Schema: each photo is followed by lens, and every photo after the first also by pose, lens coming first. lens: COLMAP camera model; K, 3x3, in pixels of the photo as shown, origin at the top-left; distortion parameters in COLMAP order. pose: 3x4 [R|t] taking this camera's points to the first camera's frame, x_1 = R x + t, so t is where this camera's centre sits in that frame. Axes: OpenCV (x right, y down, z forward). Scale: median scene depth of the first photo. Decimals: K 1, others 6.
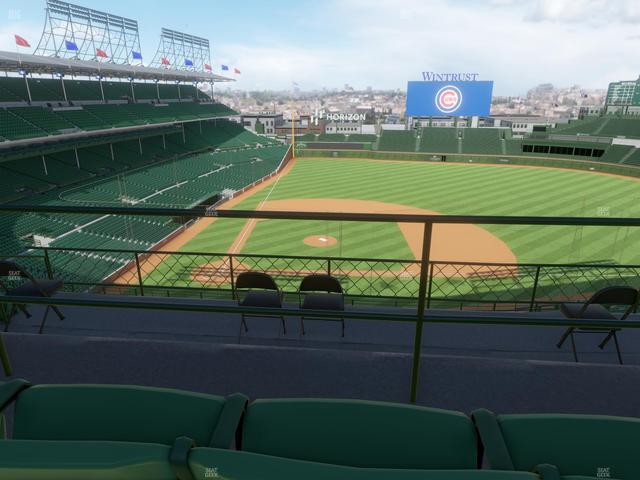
lens RADIAL K [[415.3, 0, 320.8], [0, 415.3, 239.6], [0, 0, 1]] dist [0.000392, -0.000673]
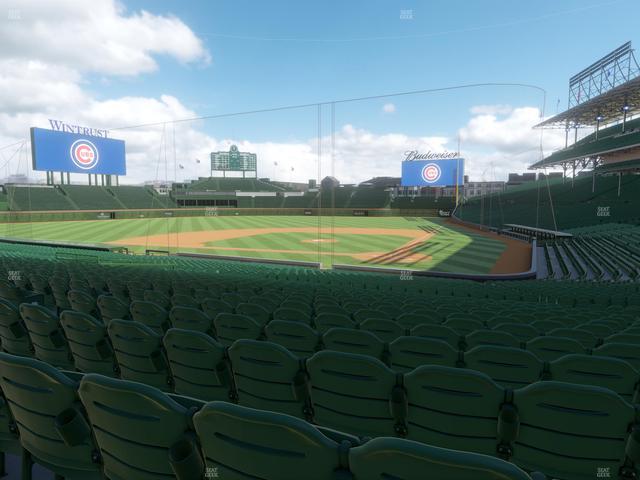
lens RADIAL K [[415.3, 0, 320.2], [0, 415.3, 239.9], [0, 0, 1]] dist [0.000392, -0.000673]
pose [[0.347667, -0.087025, 0.933571, -0.368862], [0.308102, 0.950996, -0.026090, 0.010808], [-0.885551, 0.296706, 0.357443, 0.311392]]
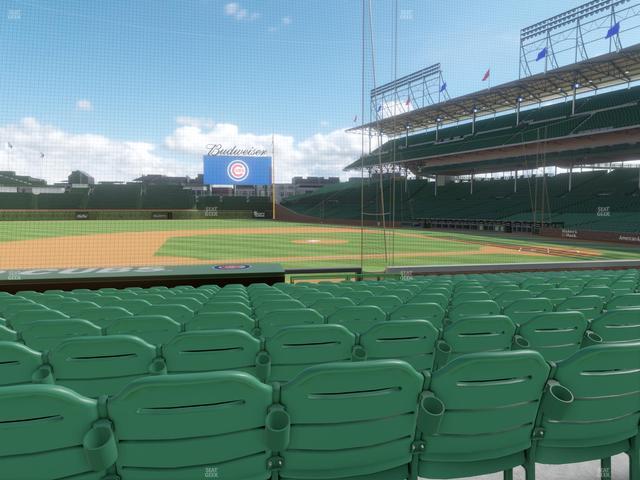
lens RADIAL K [[415.3, 0, 319.8], [0, 415.3, 239.8], [0, 0, 1]] dist [0.000392, -0.000673]
pose [[-0.306221, -0.069858, 0.949394, -0.251022], [0.312357, 0.934716, 0.169526, -0.044422], [-0.899256, 0.348462, -0.264409, 0.522496]]
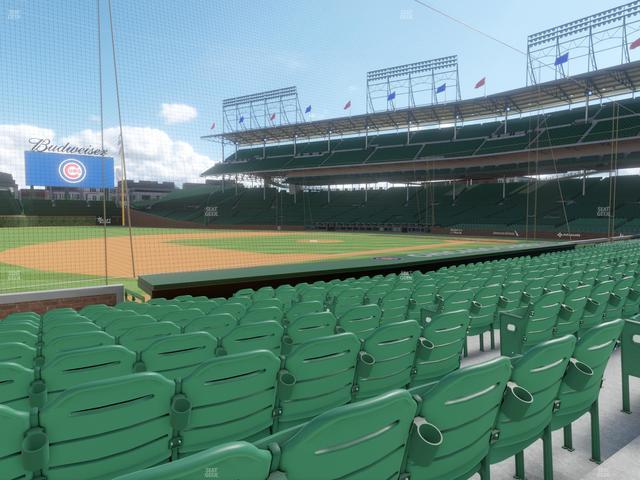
lens RADIAL K [[415.3, 0, 319.7], [0, 415.3, 240.7], [0, 0, 1]] dist [0.000392, -0.000673]
pose [[-0.725210, -0.041771, 0.687259, -0.217951], [0.225701, 0.928584, 0.294602, -0.092352], [-0.650484, 0.368764, -0.663991, 0.663331]]
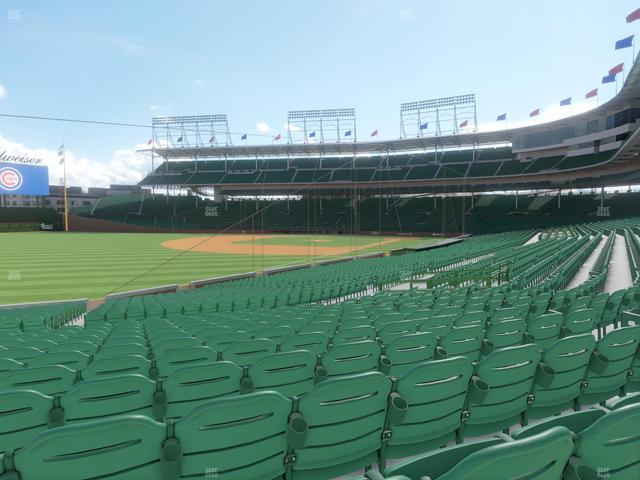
lens RADIAL K [[415.3, 0, 318.6], [0, 415.3, 239.4], [0, 0, 1]] dist [0.000392, -0.000673]
pose [[-0.919013, -0.023469, 0.393528, -0.212549], [0.129253, 0.925111, 0.357019, -0.195164], [-0.372437, 0.378970, -0.847156, 0.915125]]
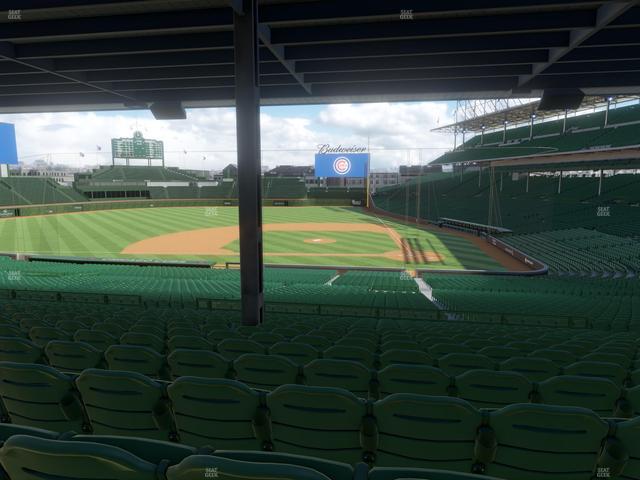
lens RADIAL K [[415.3, 0, 319.6], [0, 415.3, 238.7], [0, 0, 1]] dist [0.000392, -0.000673]
pose [[0.039454, -0.136456, 0.989860, -0.448694], [0.328164, 0.937453, 0.116151, -0.053647], [-0.943797, 0.320254, 0.081766, 0.415366]]
